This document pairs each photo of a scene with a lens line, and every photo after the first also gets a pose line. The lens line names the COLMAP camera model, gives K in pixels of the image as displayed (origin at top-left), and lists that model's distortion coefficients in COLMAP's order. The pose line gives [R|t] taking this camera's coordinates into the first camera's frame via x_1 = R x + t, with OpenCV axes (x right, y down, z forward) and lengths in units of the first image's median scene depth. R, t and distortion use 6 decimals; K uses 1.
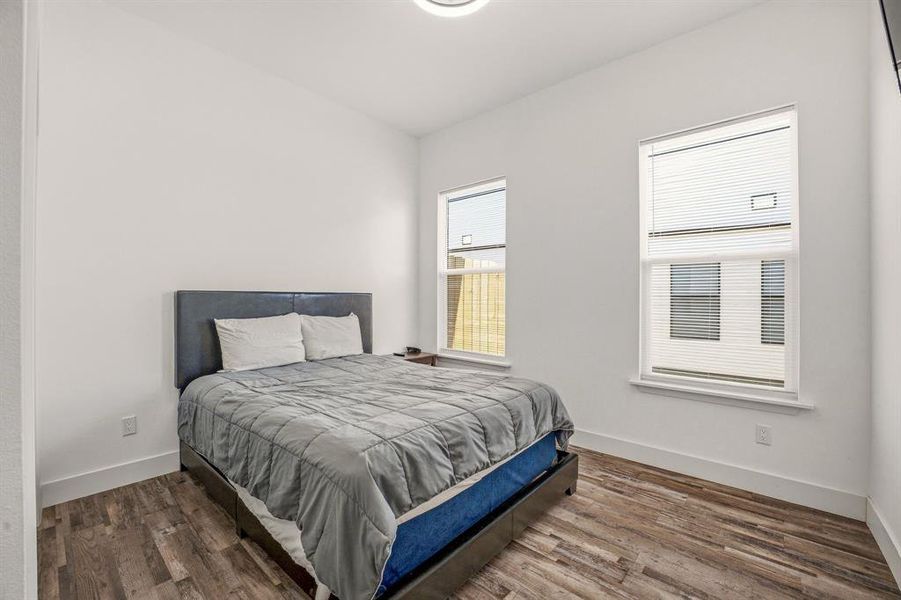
lens RADIAL K [[371.5, 0, 455.4], [0, 371.5, 293.8], [0, 0, 1]] dist [-0.023043, 0.000249]
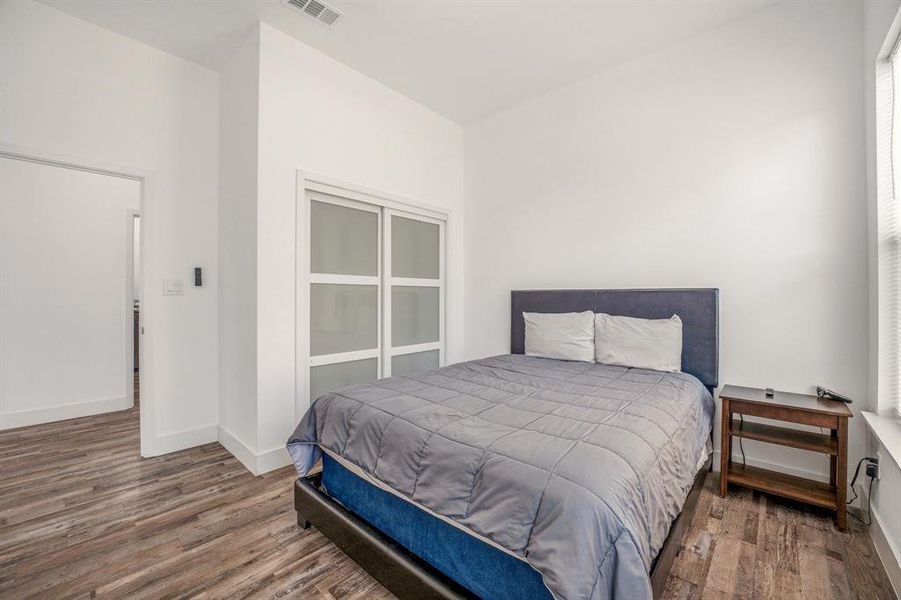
lens RADIAL K [[371.5, 0, 455.4], [0, 371.5, 293.8], [0, 0, 1]] dist [-0.023043, 0.000249]
pose [[-0.014468, -0.020272, -0.999690, 0.577046], [-0.002636, 0.999792, -0.020236, 0.029492], [0.999892, 0.002343, -0.014518, 0.711841]]
